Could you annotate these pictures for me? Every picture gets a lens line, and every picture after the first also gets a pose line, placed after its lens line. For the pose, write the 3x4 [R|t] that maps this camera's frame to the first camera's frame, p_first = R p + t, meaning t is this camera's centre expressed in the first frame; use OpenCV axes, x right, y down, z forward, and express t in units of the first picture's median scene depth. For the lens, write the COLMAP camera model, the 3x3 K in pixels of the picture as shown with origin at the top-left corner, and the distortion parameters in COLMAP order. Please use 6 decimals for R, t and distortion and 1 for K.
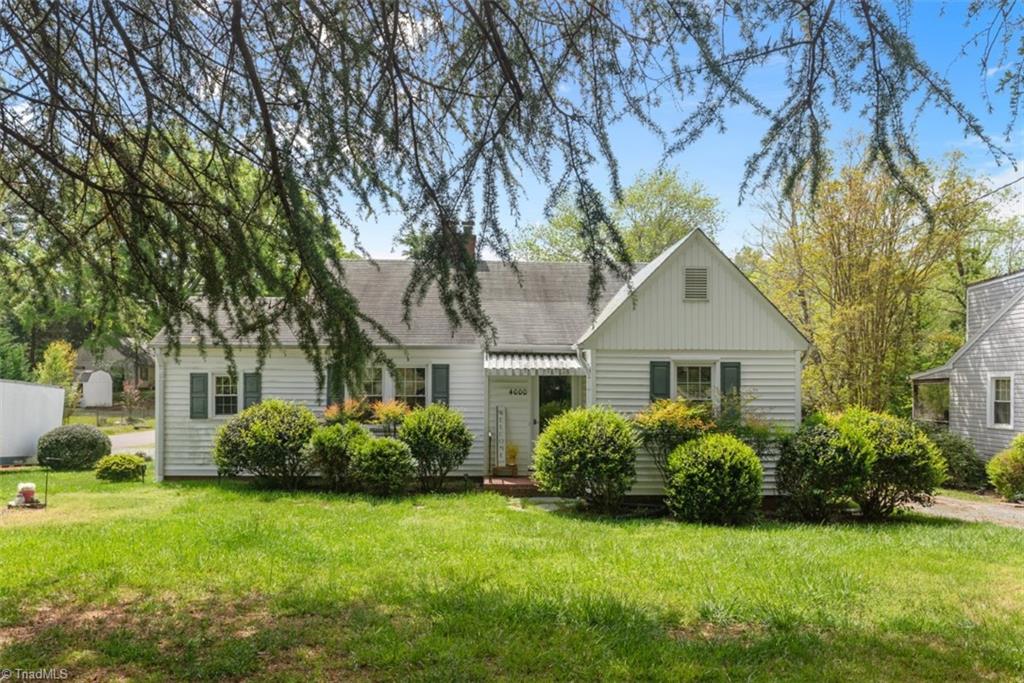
lens RADIAL K [[693.7, 0, 512.0], [0, 693.7, 341.5], [0, 0, 1]] dist [0.000529, 0.000281]
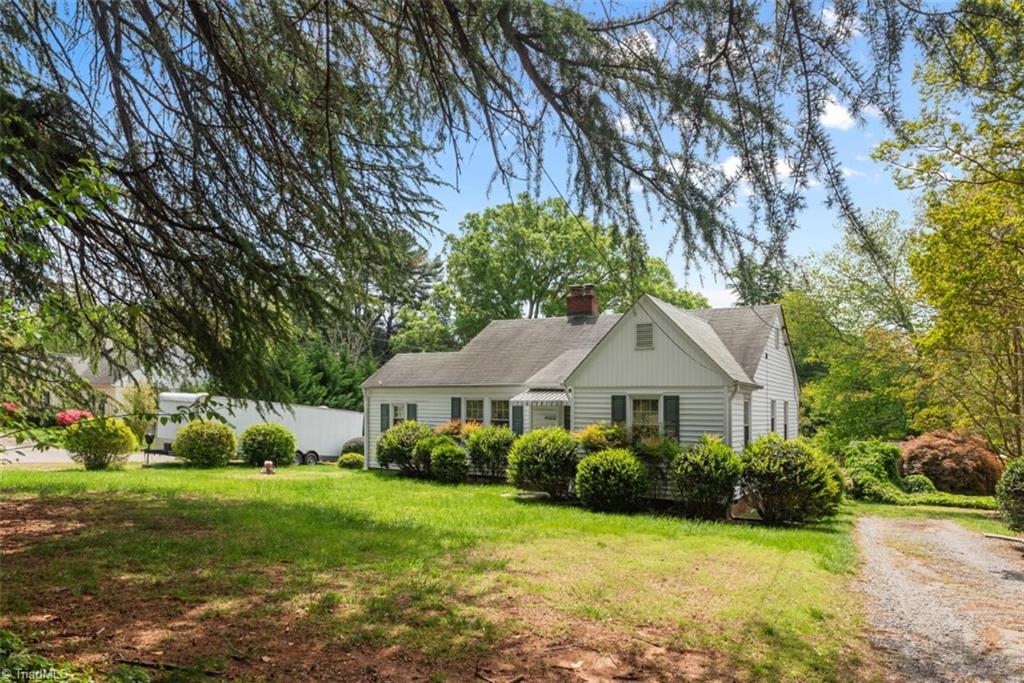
lens RADIAL K [[705.0, 0, 536.0], [0, 705.0, 380.3], [0, 0, 1]] dist [-0.001767, 0.000397]
pose [[0.865204, -0.015273, -0.501187, 0.750538], [0.020618, 0.999774, 0.005127, -0.010235], [0.500995, -0.014769, 0.865324, -0.246877]]
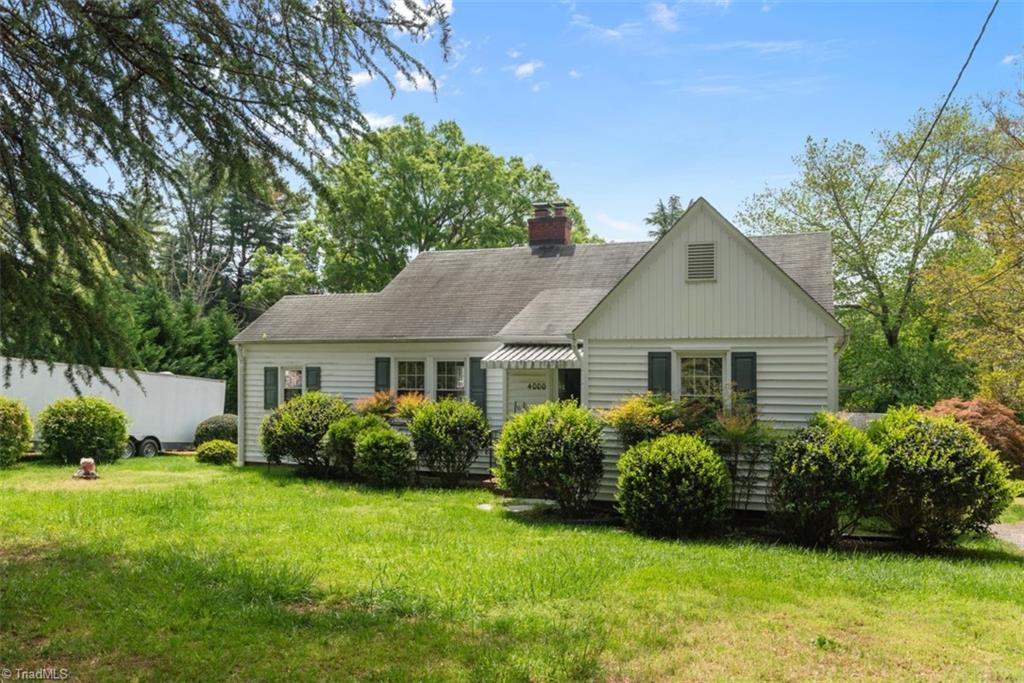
lens RADIAL K [[793.2, 0, 530.1], [0, 793.2, 341.4], [0, 0, 1]] dist [0.009250, -0.003810]
pose [[0.932390, -0.014124, -0.361178, 0.422350], [0.017399, 0.999832, 0.005815, 0.006469], [0.361035, -0.011706, 0.932479, 0.002331]]
